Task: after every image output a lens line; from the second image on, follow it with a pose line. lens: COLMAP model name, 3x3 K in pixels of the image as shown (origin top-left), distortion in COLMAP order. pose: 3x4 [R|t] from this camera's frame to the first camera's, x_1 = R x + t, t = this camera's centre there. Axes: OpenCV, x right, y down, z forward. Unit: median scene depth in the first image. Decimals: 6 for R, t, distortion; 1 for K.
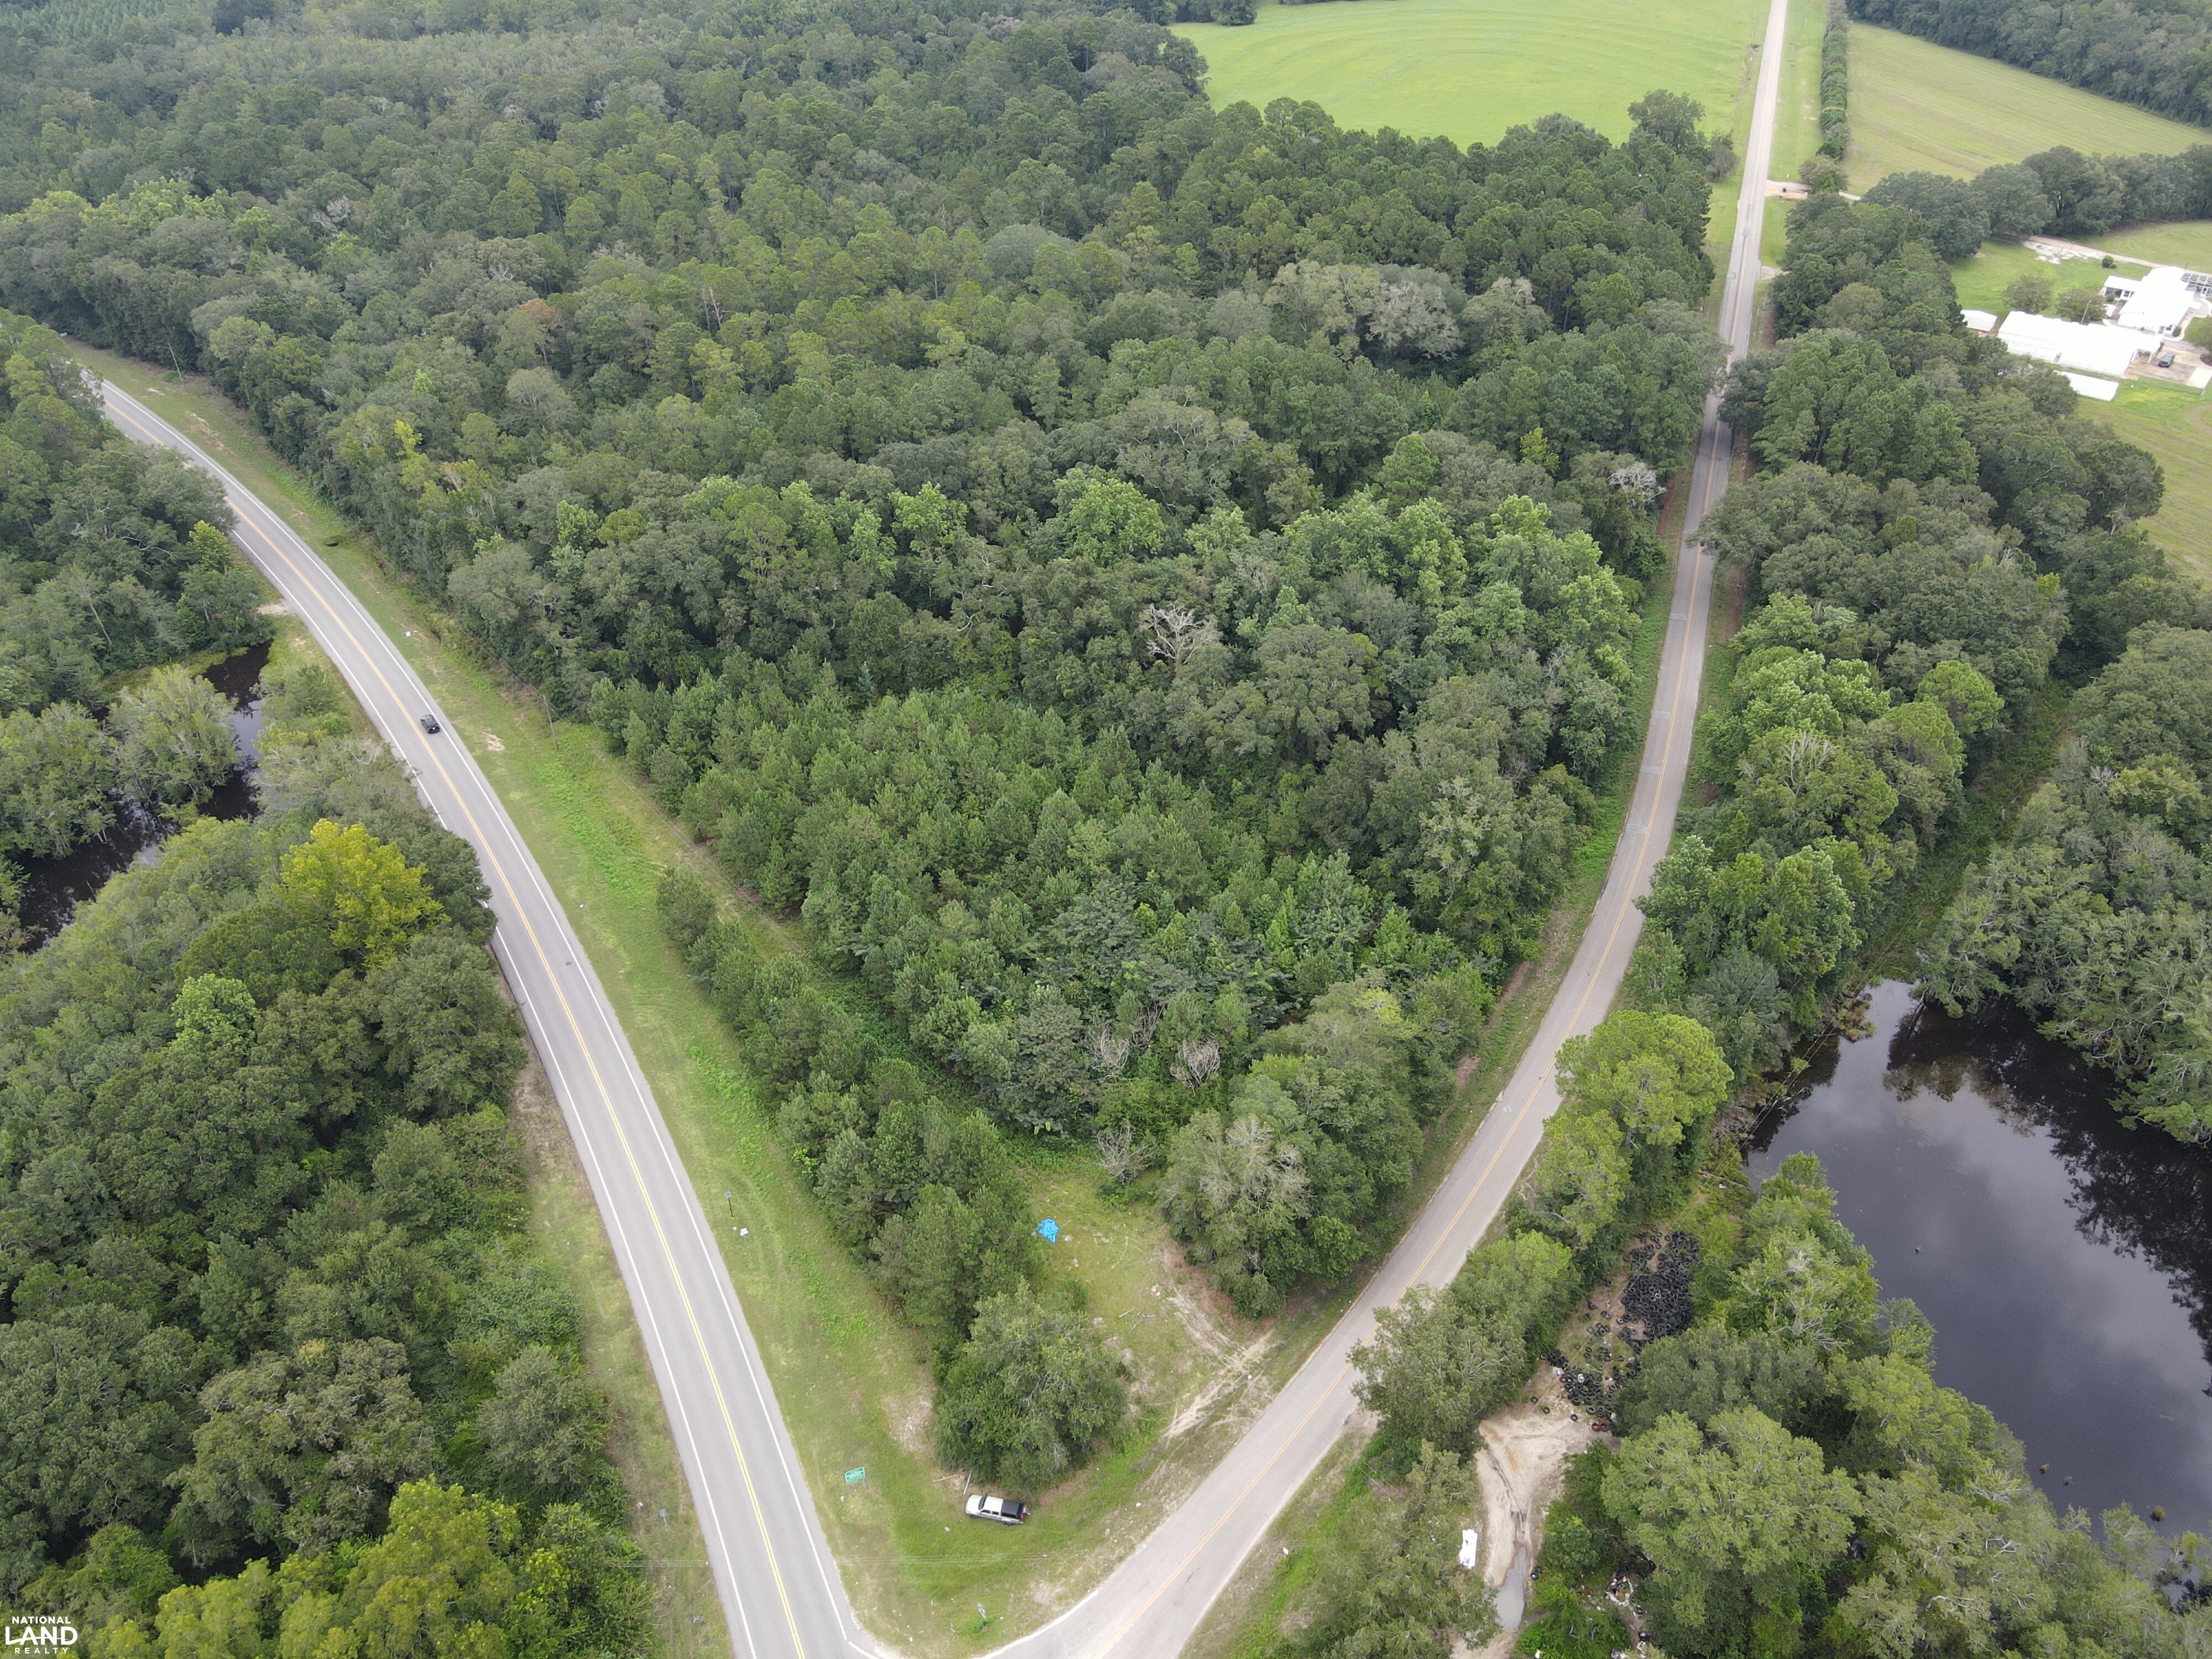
lens RADIAL K [[1620.7, 0, 1099.1], [0, 1620.7, 871.9], [0, 0, 1]] dist [0.009092, 0.004912]
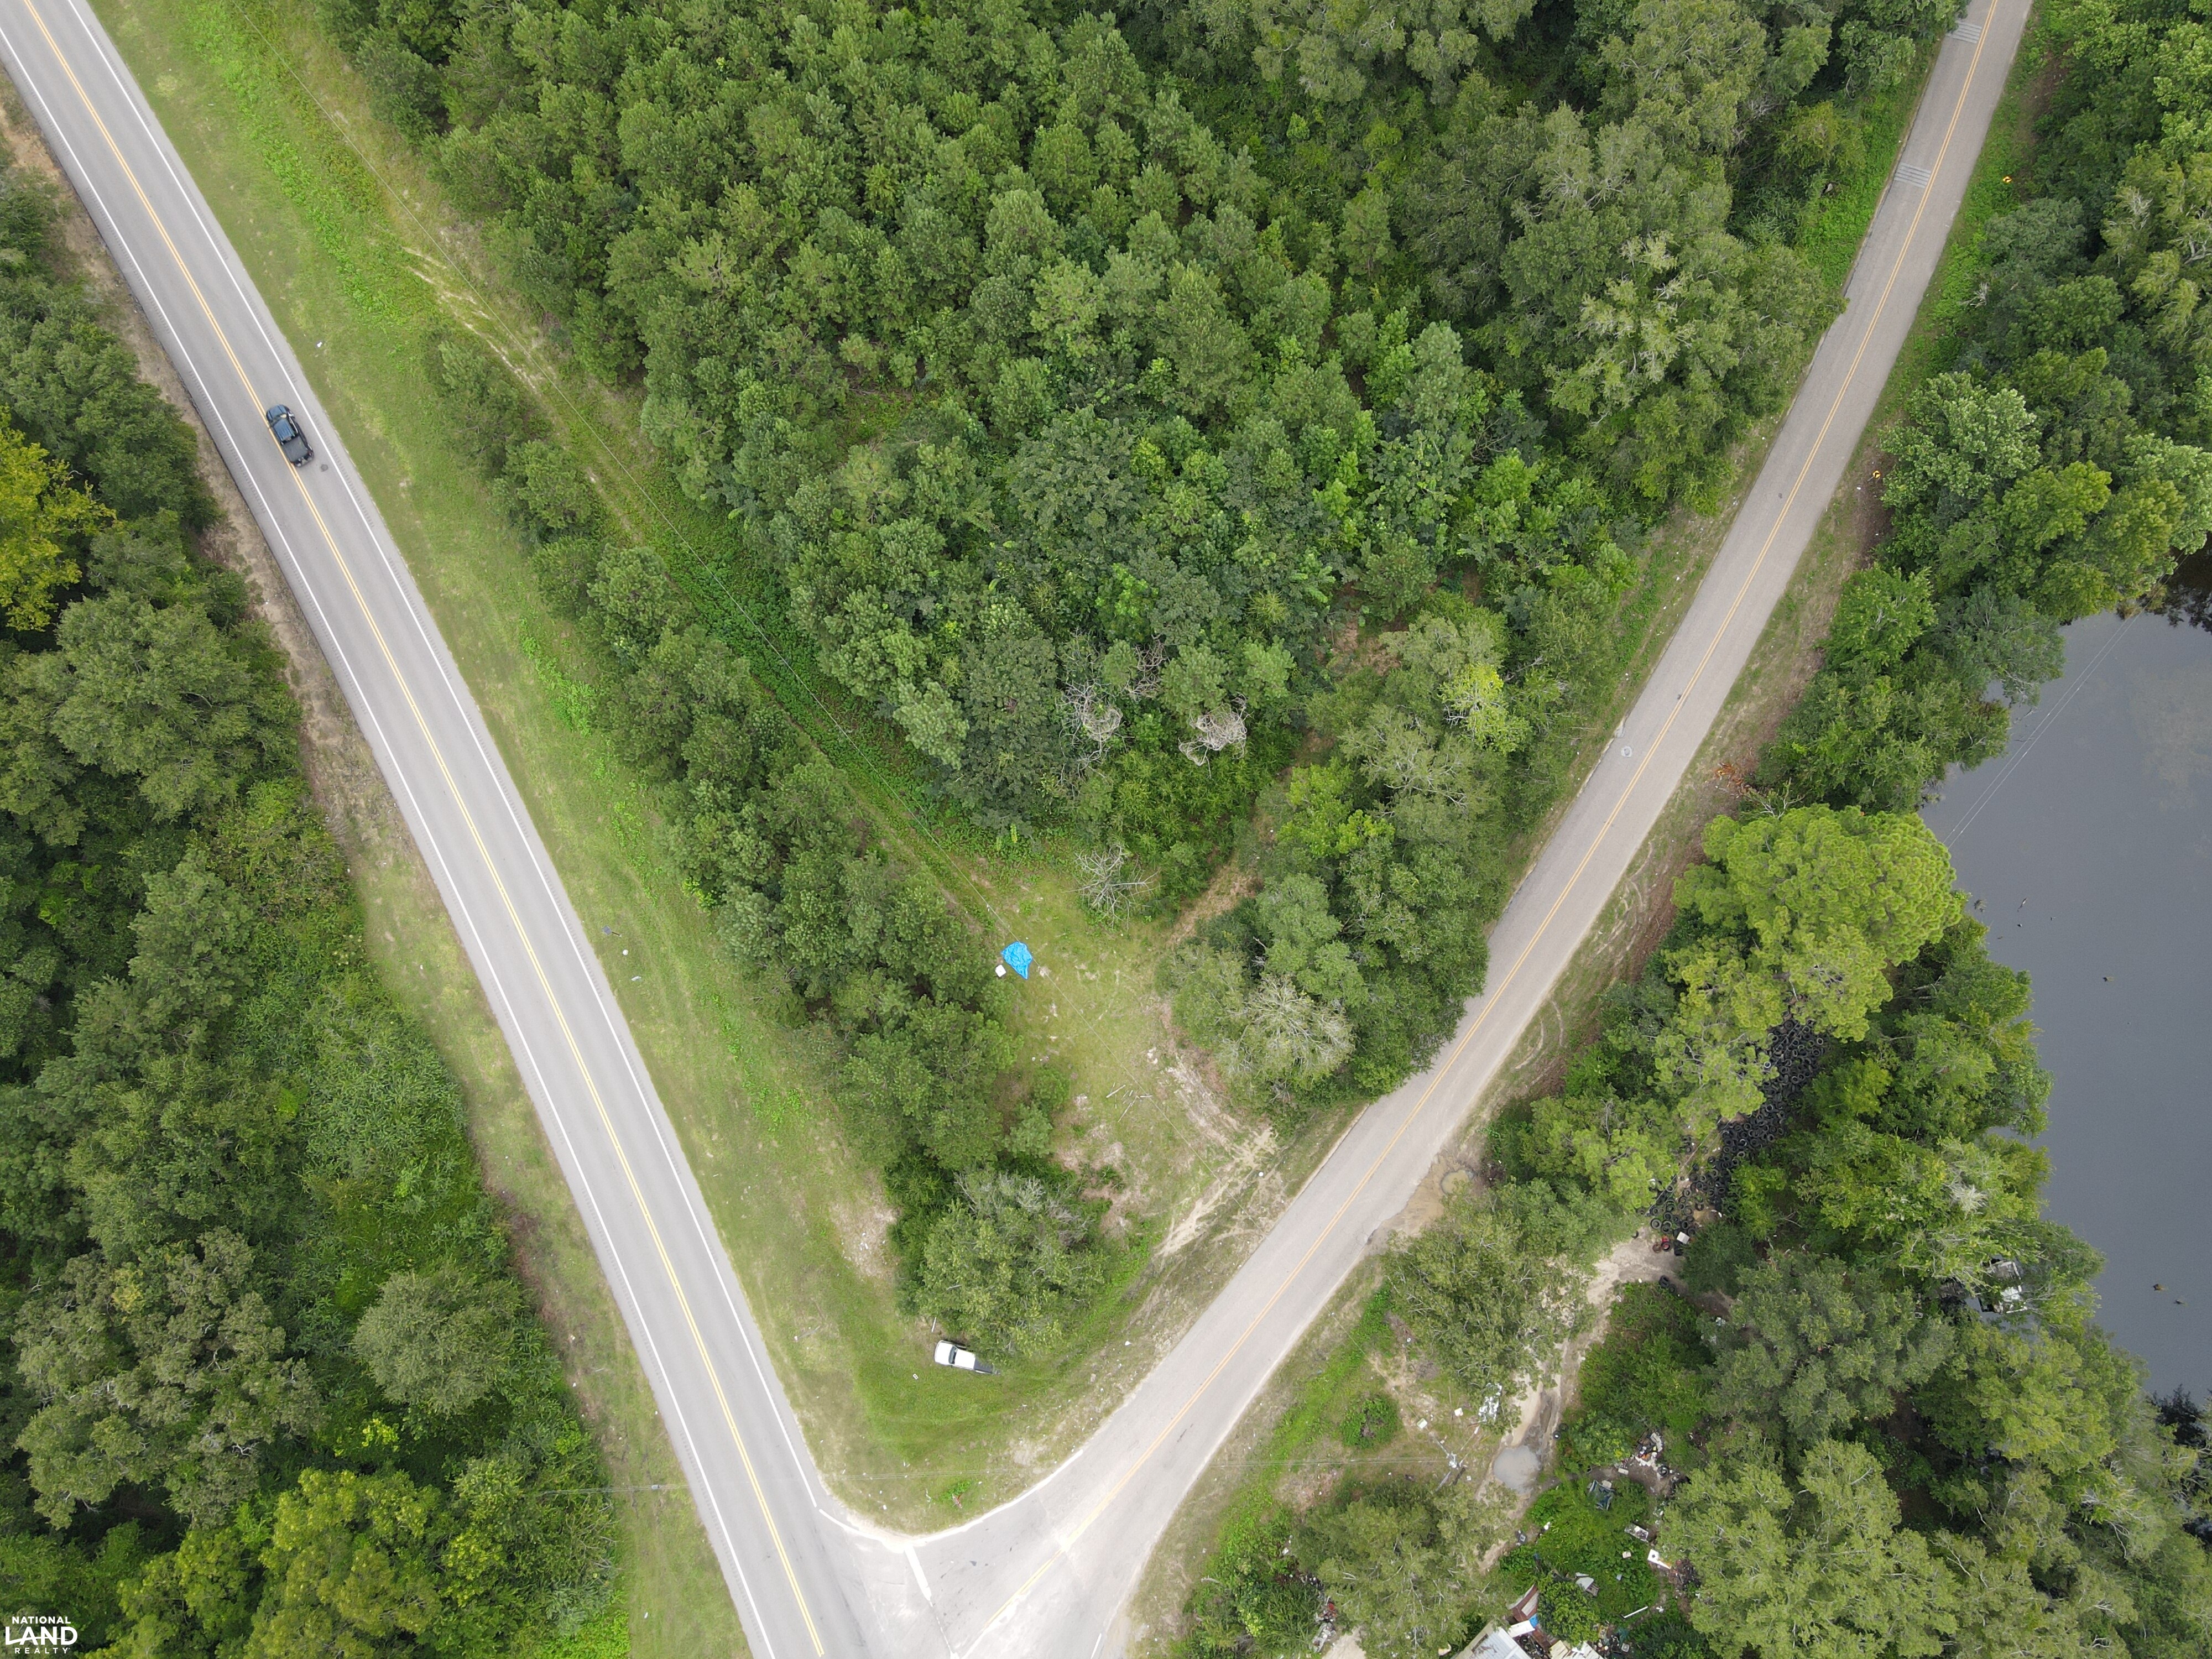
lens RADIAL K [[1641.2, 0, 1110.3], [0, 1641.2, 842.9], [0, 0, 1]] dist [-0.004761, 0.031724]
pose [[0.999985, -0.004827, -0.002587, 0.017196], [0.005307, 0.737398, 0.675438, -0.399110], [-0.001353, -0.675442, 0.737412, 0.487767]]
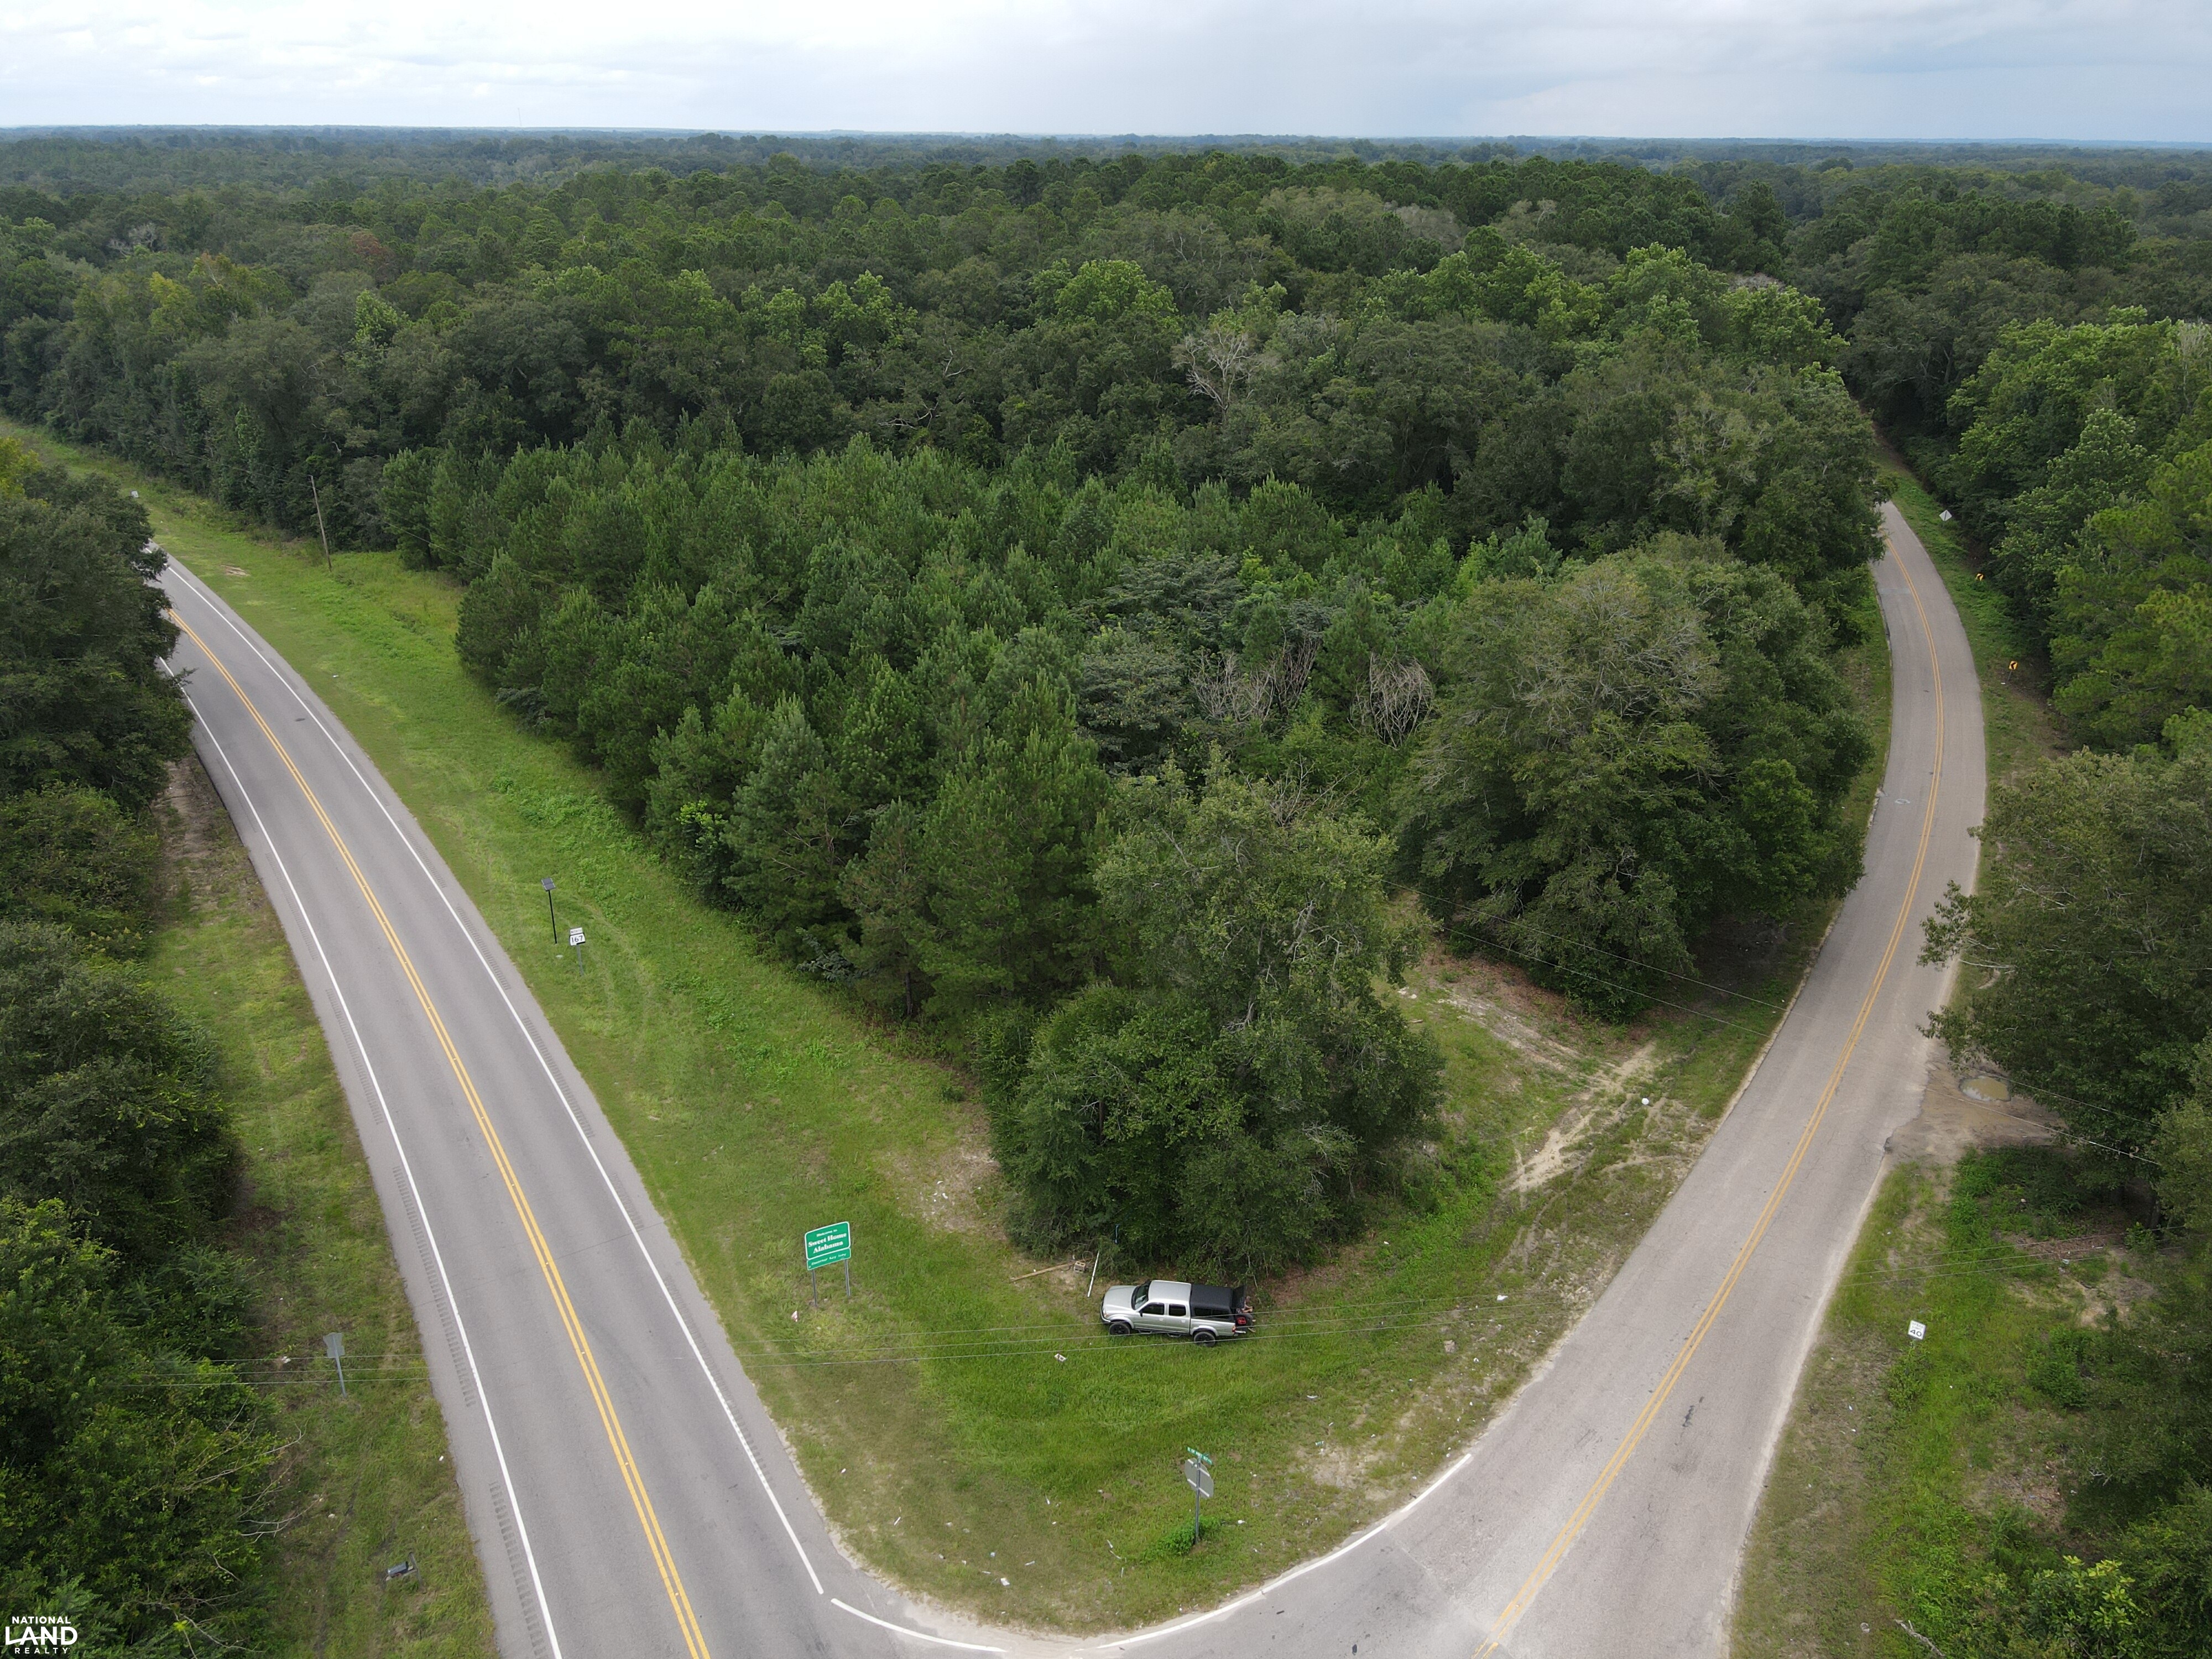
lens RADIAL K [[1620.7, 0, 1099.1], [0, 1620.7, 871.9], [0, 0, 1]] dist [0.009092, 0.004912]
pose [[0.996534, -0.022057, 0.080211, -0.105349], [0.040592, 0.970559, -0.237419, 0.355343], [-0.072613, 0.239852, 0.968090, 0.535916]]
